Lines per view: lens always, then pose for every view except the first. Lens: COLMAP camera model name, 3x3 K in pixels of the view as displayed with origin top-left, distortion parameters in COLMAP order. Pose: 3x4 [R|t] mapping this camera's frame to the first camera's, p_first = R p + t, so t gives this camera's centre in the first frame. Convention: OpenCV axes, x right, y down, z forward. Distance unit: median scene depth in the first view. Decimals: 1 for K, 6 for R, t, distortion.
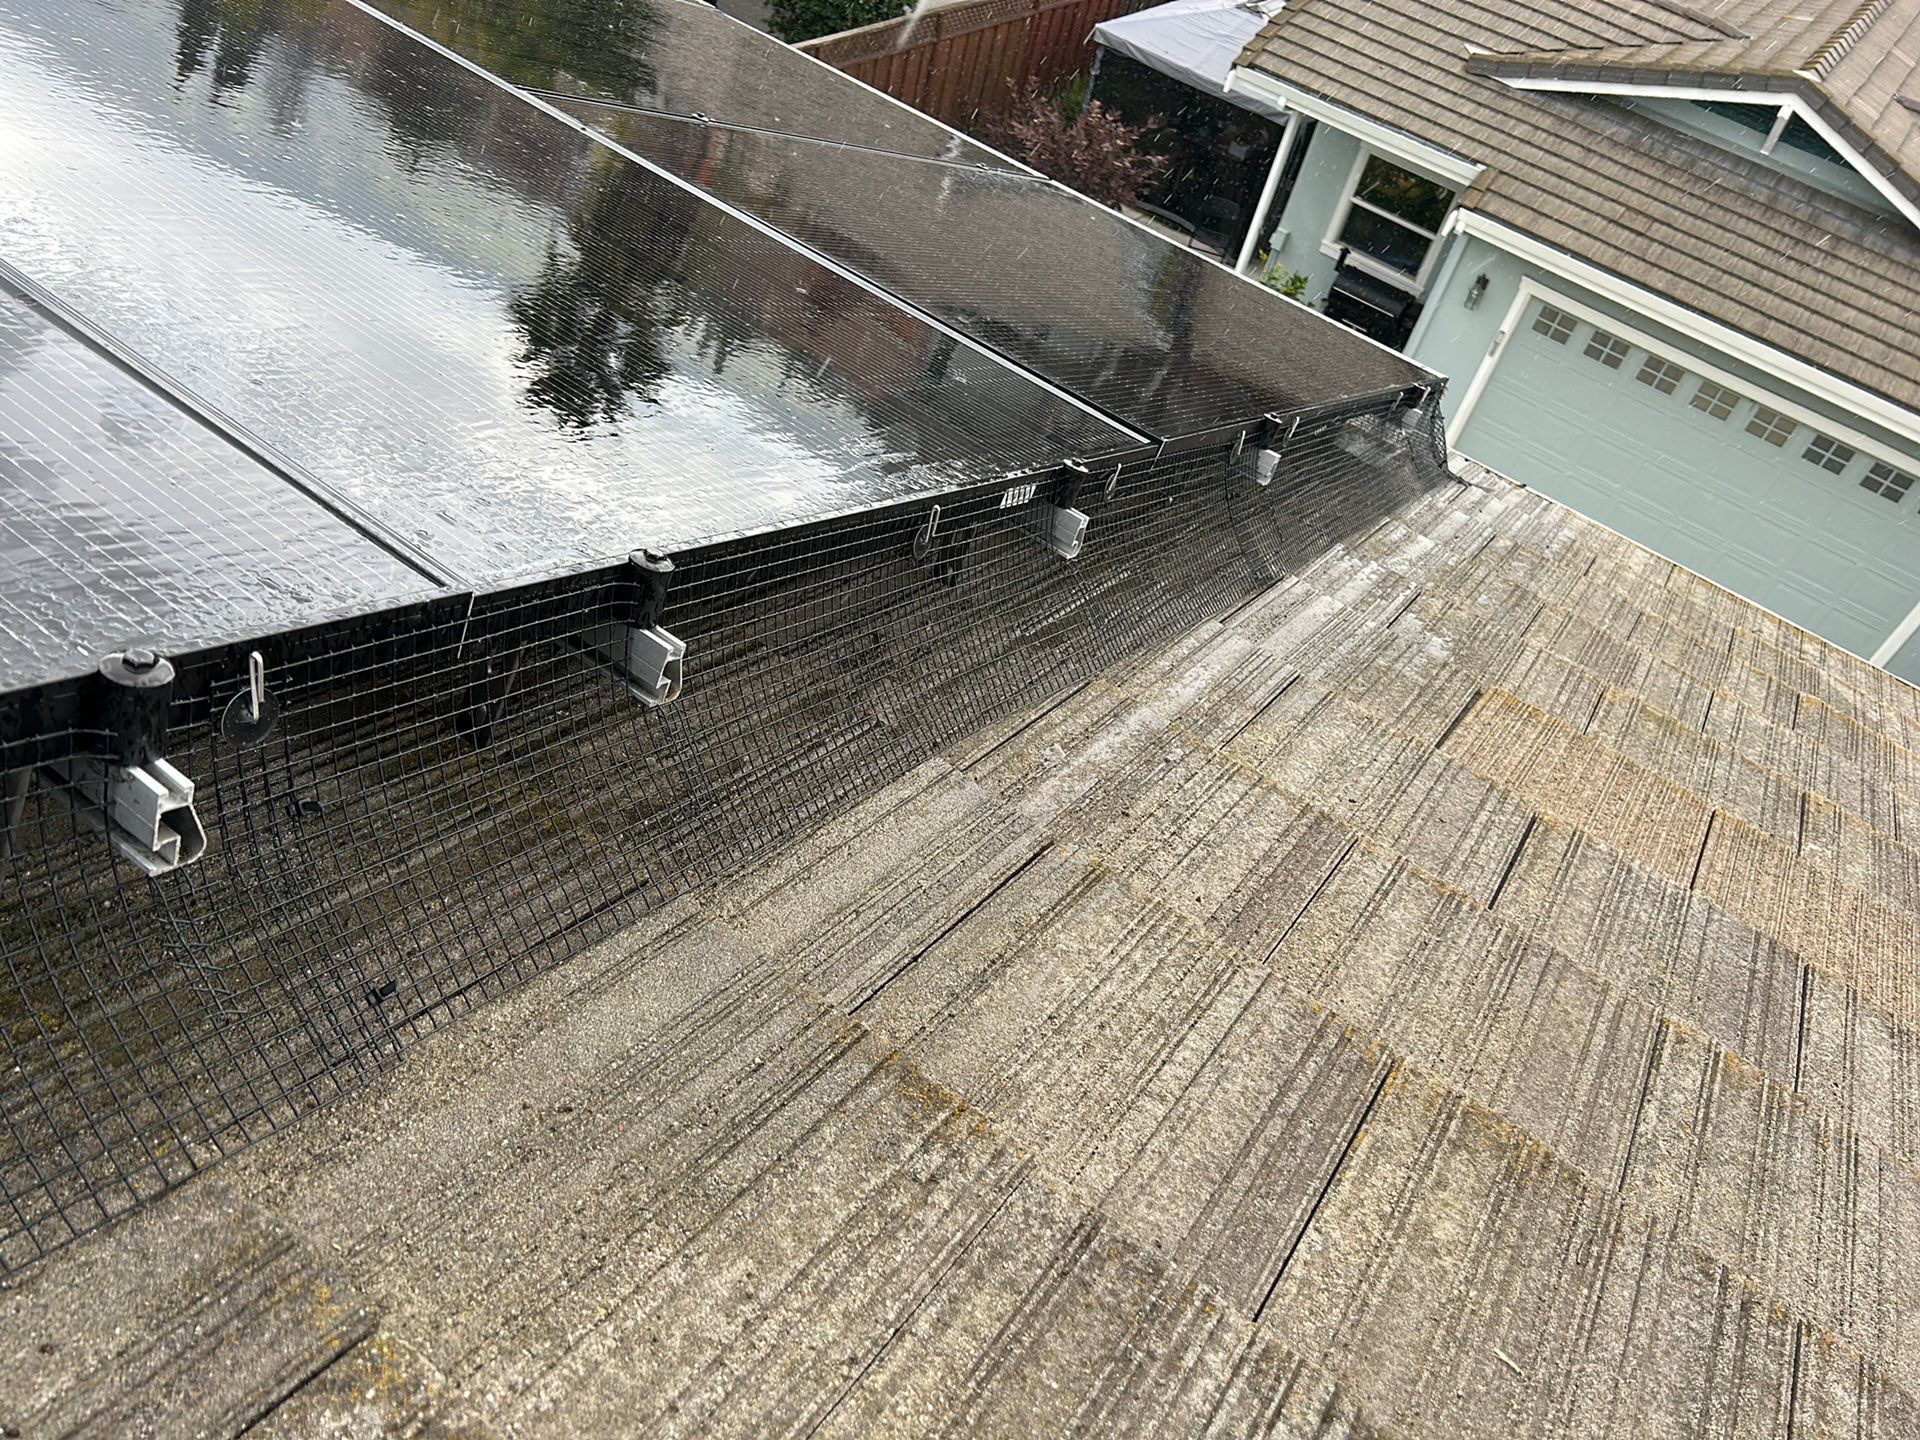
lens RADIAL K [[1446.0, 0, 952.0], [0, 1446.0, 711.1], [0, 0, 1]] dist [0.048486, -0.064400]
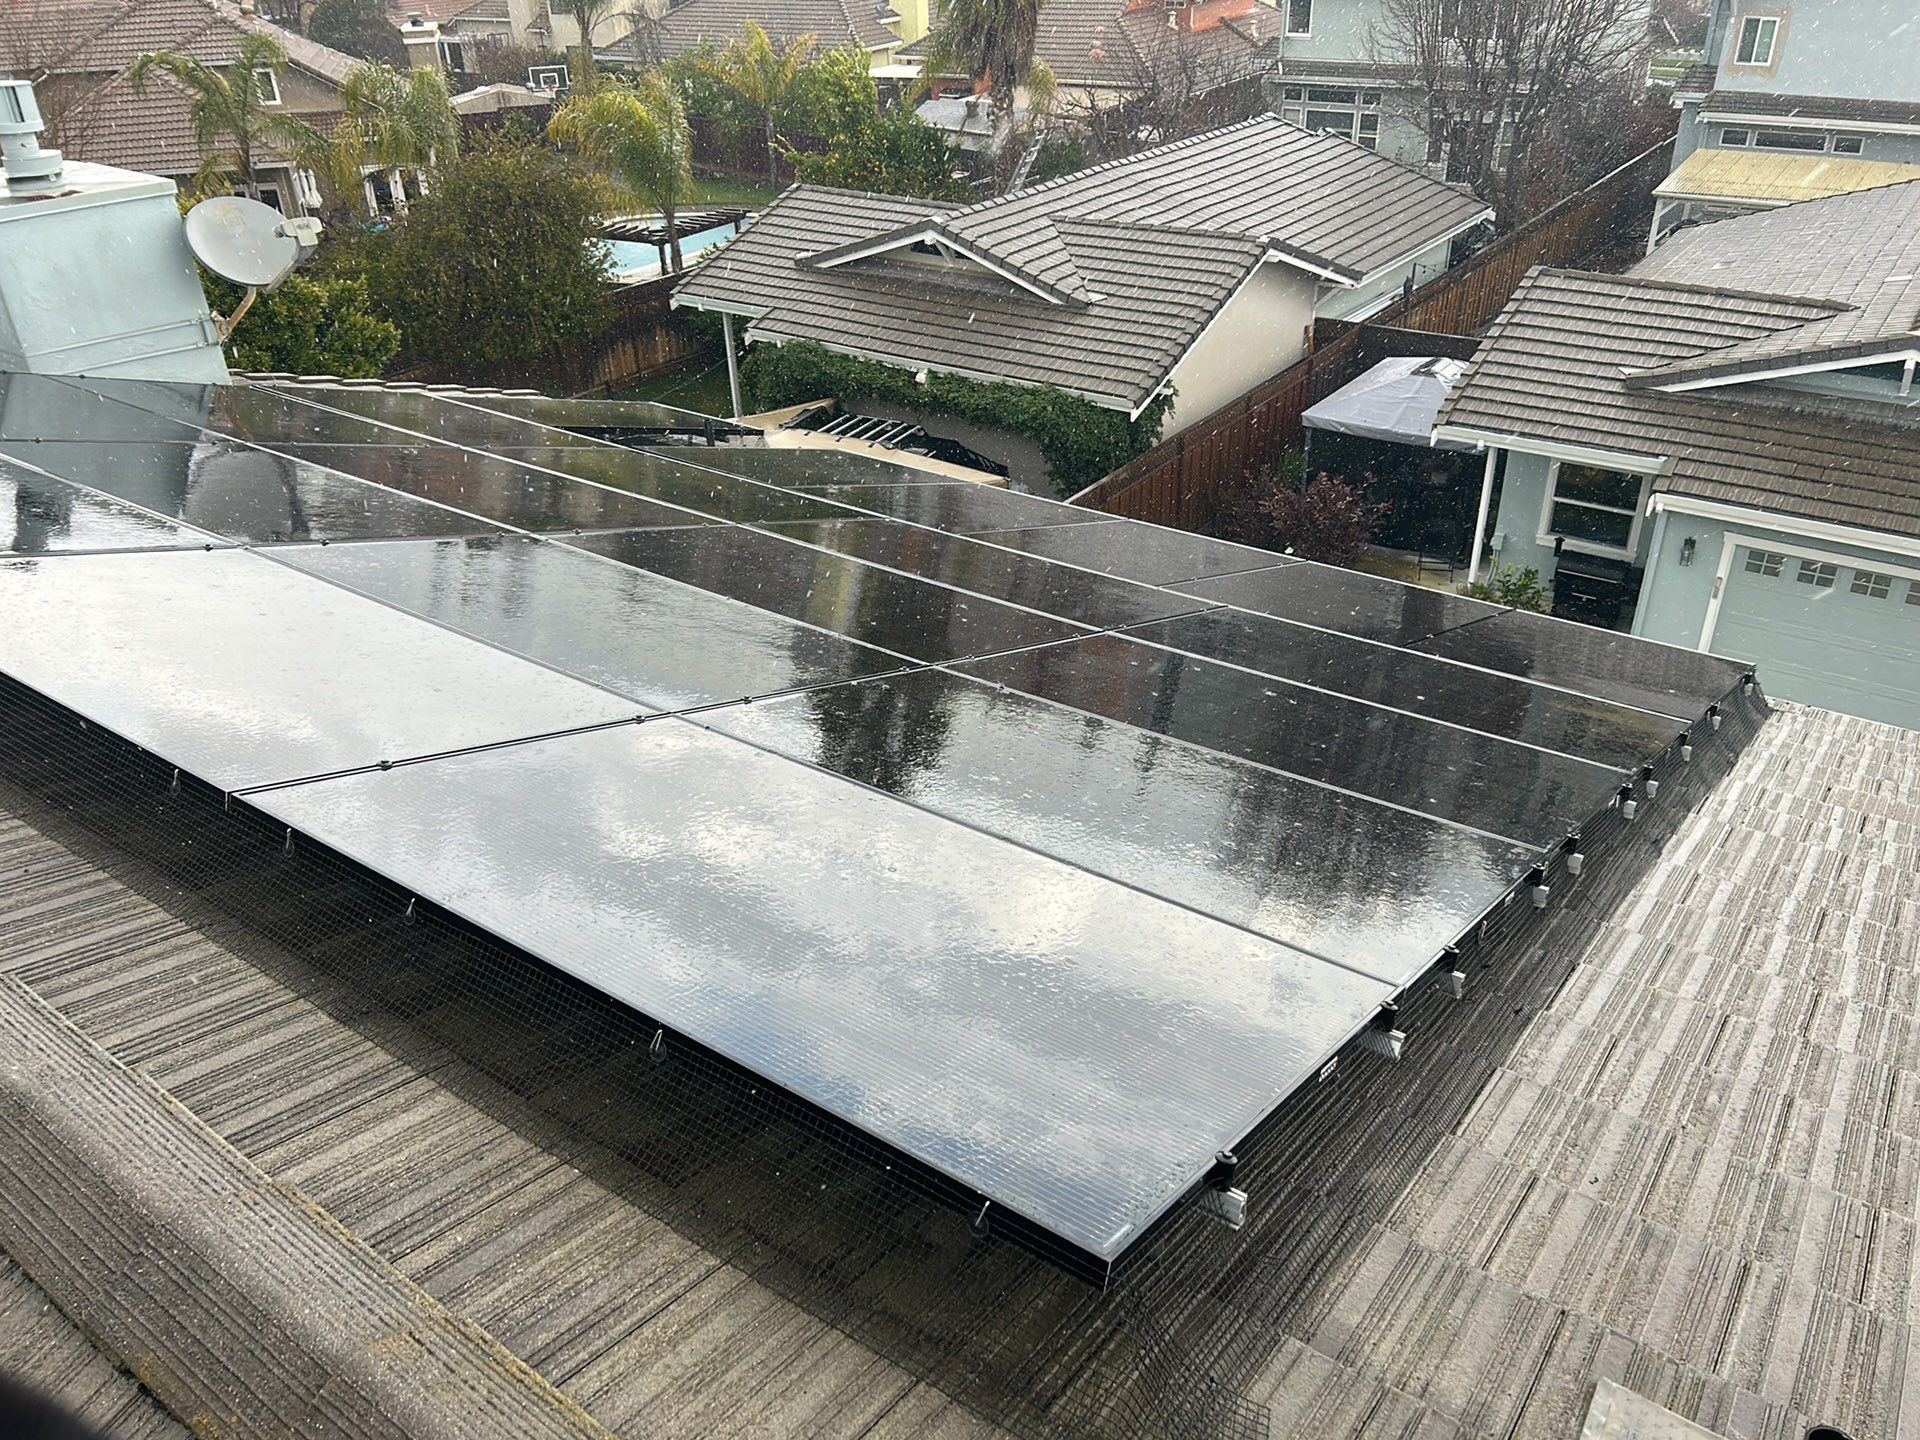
lens RADIAL K [[1446.0, 0, 952.0], [0, 1446.0, 711.1], [0, 0, 1]] dist [0.048486, -0.064400]
pose [[0.971718, -0.198023, -0.128648, -0.099938], [0.162929, 0.956562, -0.241751, 0.028735], [0.170932, 0.213953, 0.961772, -0.230028]]
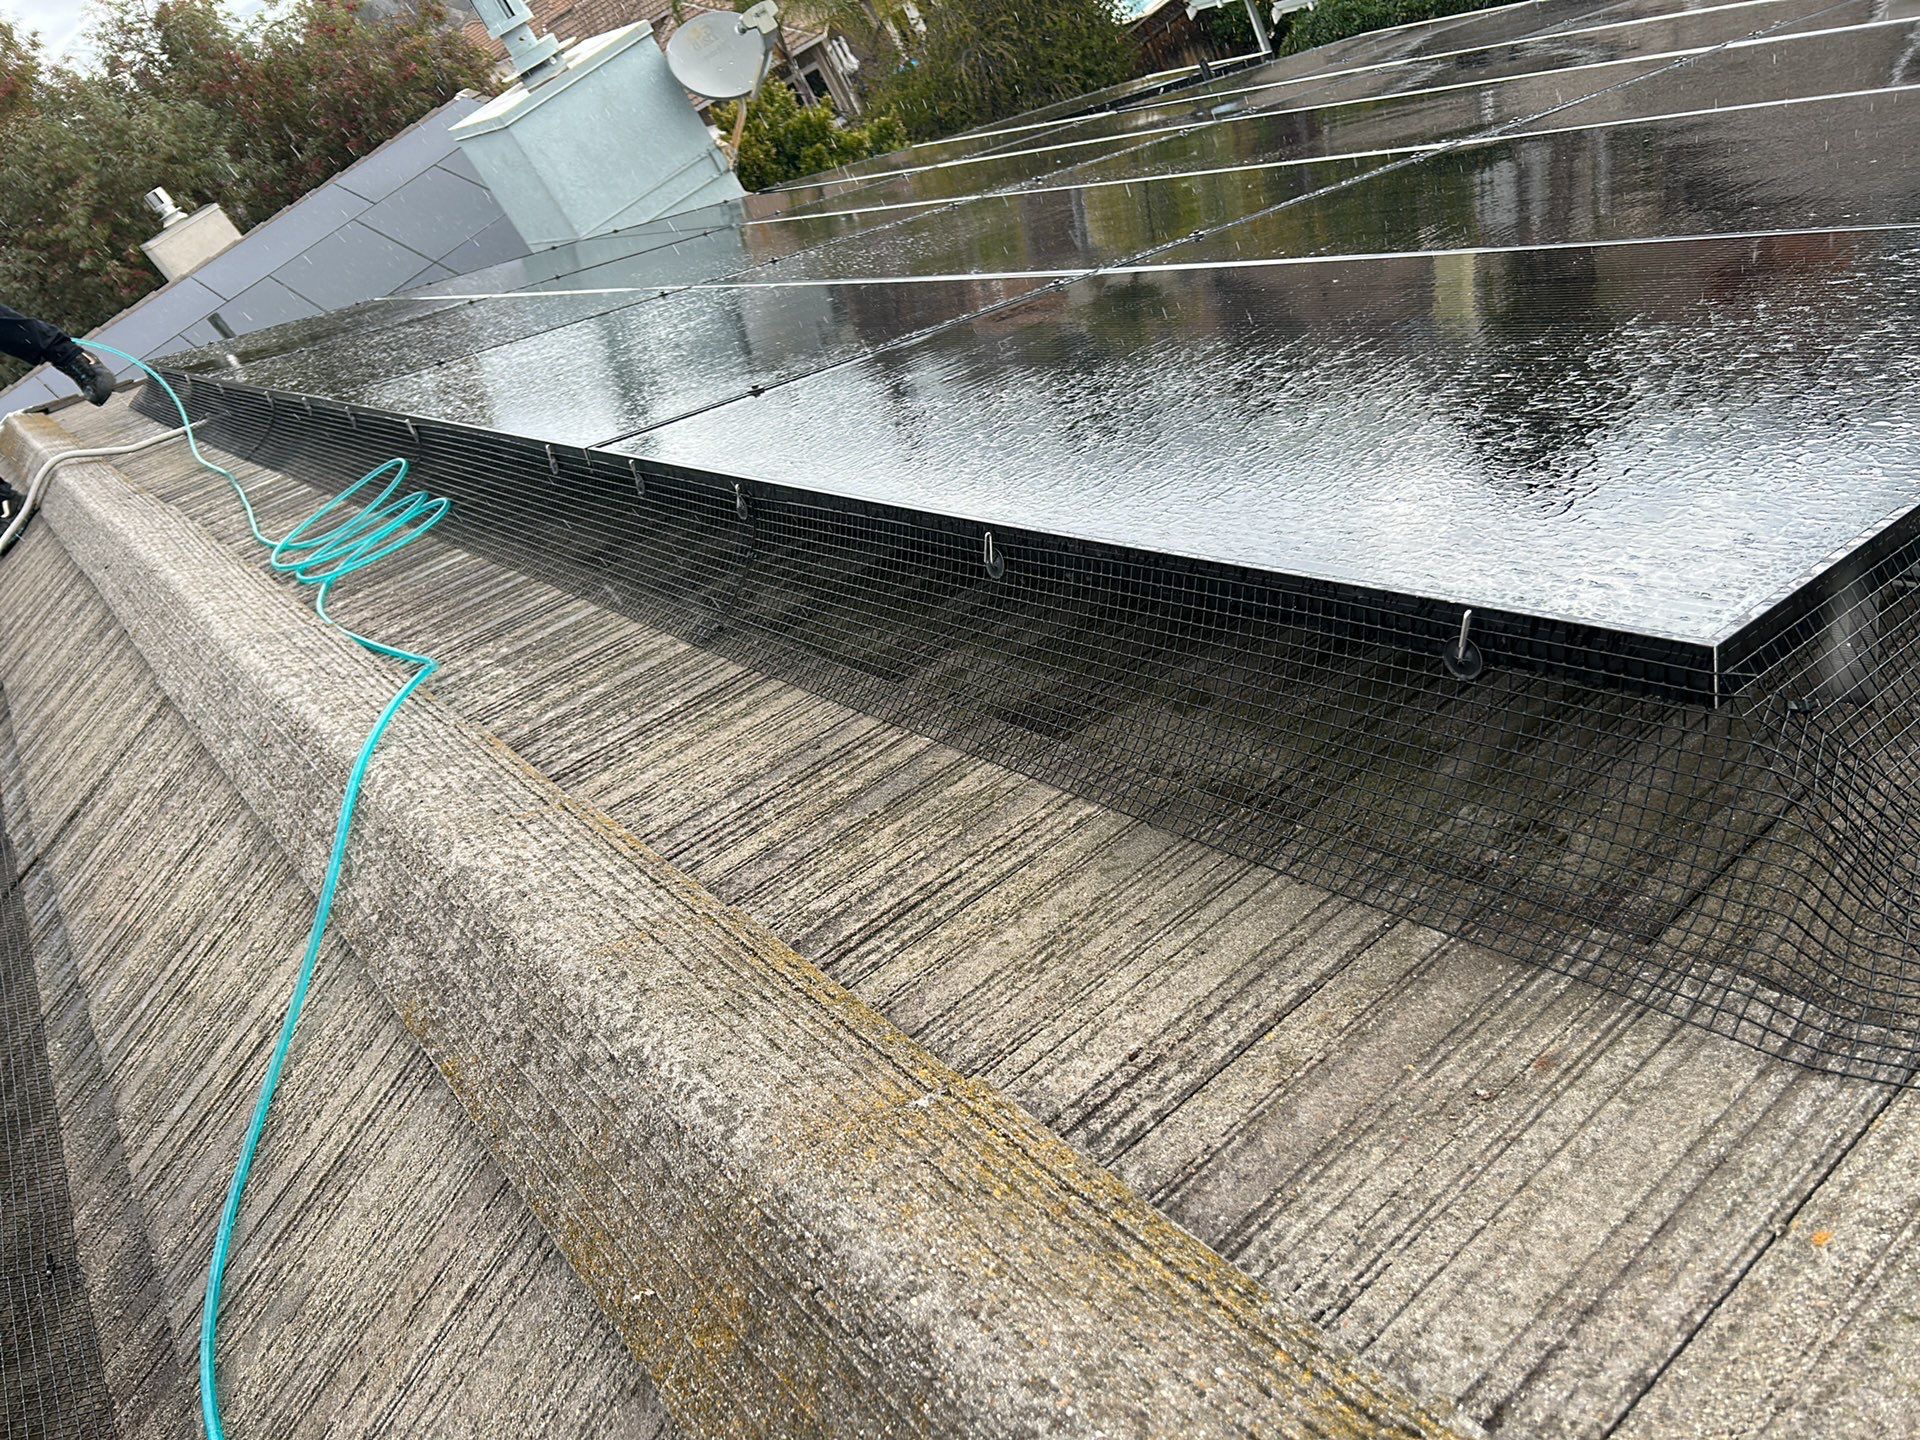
lens RADIAL K [[1446.0, 0, 952.0], [0, 1446.0, 711.1], [0, 0, 1]] dist [0.048486, -0.064400]
pose [[0.748469, -0.345173, -0.566260, -0.101729], [0.289747, 0.938266, -0.188954, 0.047163], [0.596524, -0.022646, 0.802276, -0.178811]]
